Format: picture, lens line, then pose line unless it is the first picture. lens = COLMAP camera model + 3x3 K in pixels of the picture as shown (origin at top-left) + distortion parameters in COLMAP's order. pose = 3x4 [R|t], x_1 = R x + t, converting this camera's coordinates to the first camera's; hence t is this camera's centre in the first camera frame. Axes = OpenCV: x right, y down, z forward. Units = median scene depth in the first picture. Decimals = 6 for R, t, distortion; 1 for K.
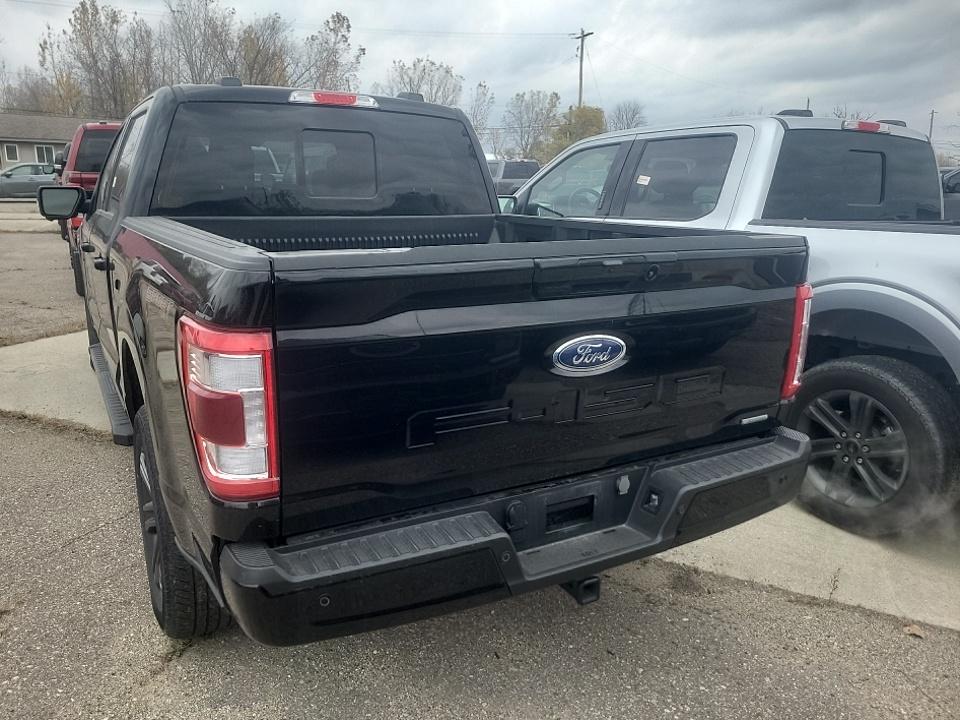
lens RADIAL K [[728.0, 0, 472.0], [0, 728.0, 375.4], [0, 0, 1]] dist [0.044391, -0.011276]
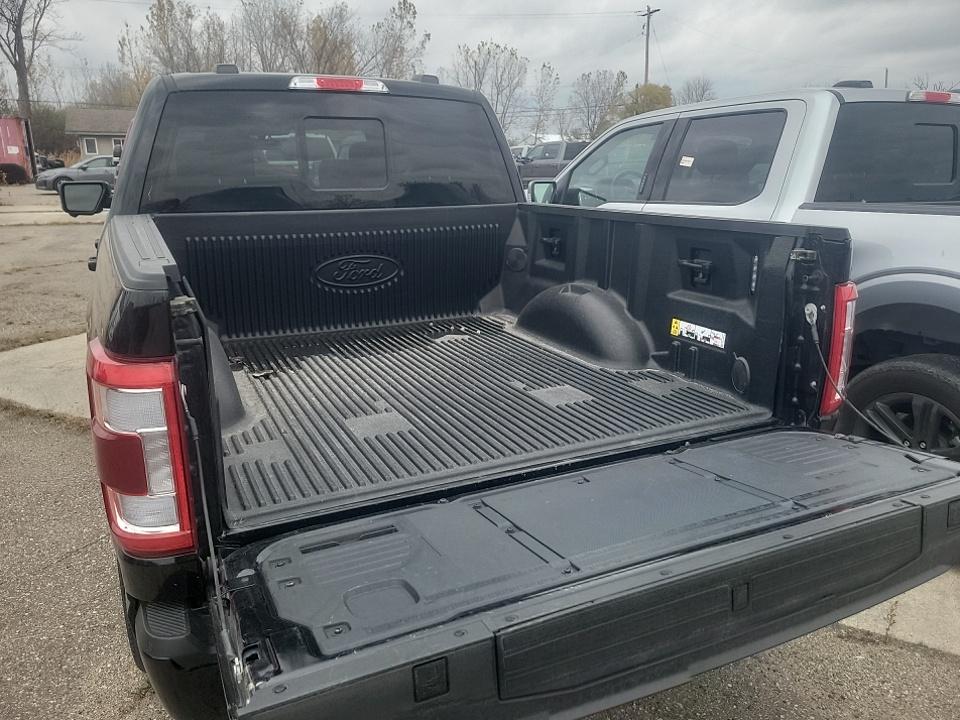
lens RADIAL K [[724.0, 0, 492.3], [0, 724.0, 359.3], [0, 0, 1]] dist [0.039023, -0.004277]
pose [[0.997861, -0.004587, -0.065217, 0.064940], [0.004857, 0.999980, 0.003977, -0.028098], [0.065198, -0.004286, 0.997863, 0.082337]]
